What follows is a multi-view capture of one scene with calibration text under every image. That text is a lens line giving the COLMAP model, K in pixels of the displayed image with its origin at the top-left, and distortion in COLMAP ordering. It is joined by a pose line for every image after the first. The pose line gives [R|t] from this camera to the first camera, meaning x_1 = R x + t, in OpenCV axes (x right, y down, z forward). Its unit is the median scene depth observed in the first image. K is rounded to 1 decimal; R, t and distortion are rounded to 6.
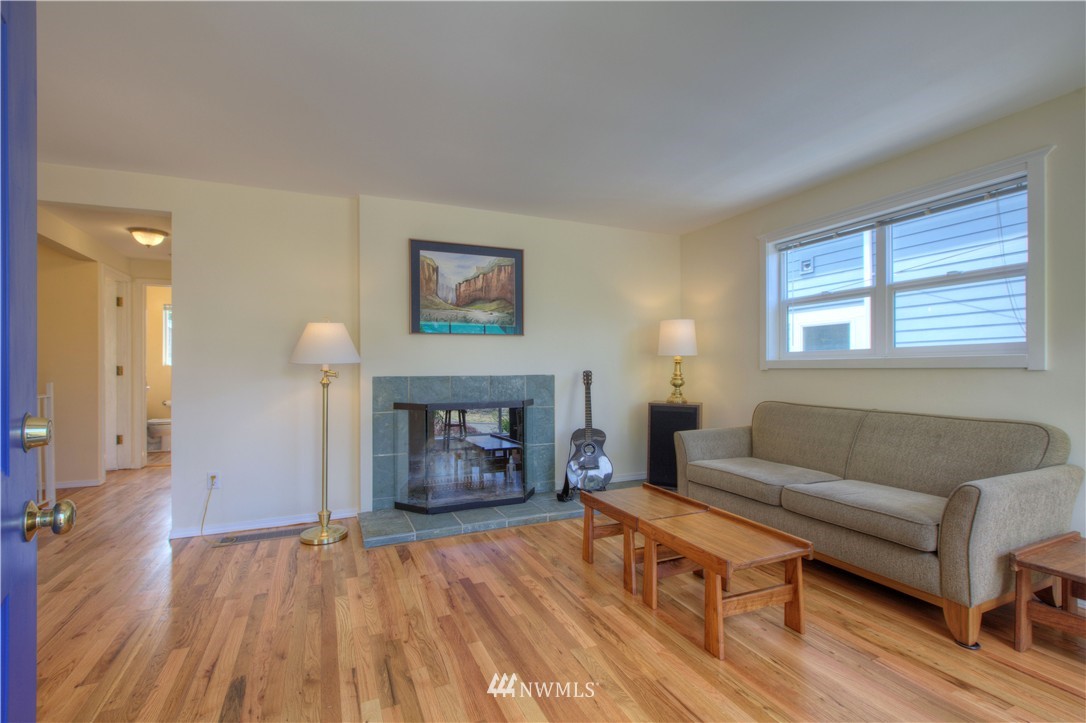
lens RADIAL K [[496.9, 0, 538.4], [0, 496.9, 369.6], [0, 0, 1]] dist [-0.002524, -0.000041]
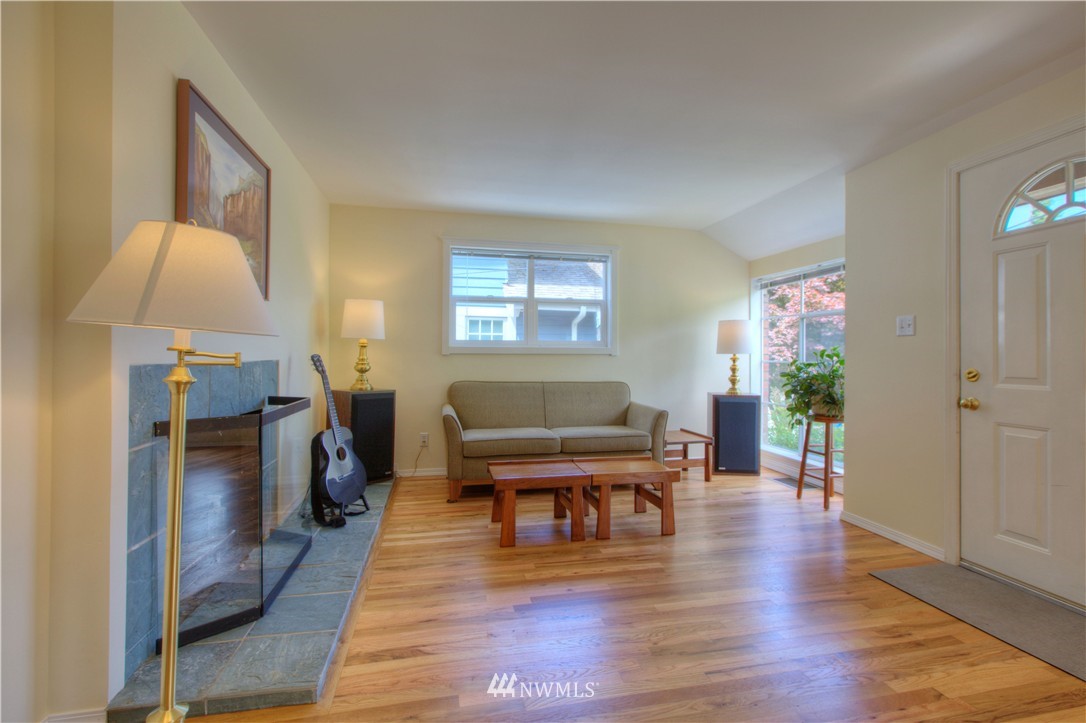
lens RADIAL K [[508.3, 0, 564.7], [0, 508.3, 349.3], [0, 0, 1]] dist [-0.001394, -0.000027]
pose [[0.171359, 0.016335, 0.985073, -0.732681], [-0.004051, 0.999866, -0.015875, 0.006497], [-0.985200, -0.001270, 0.171403, 0.590358]]
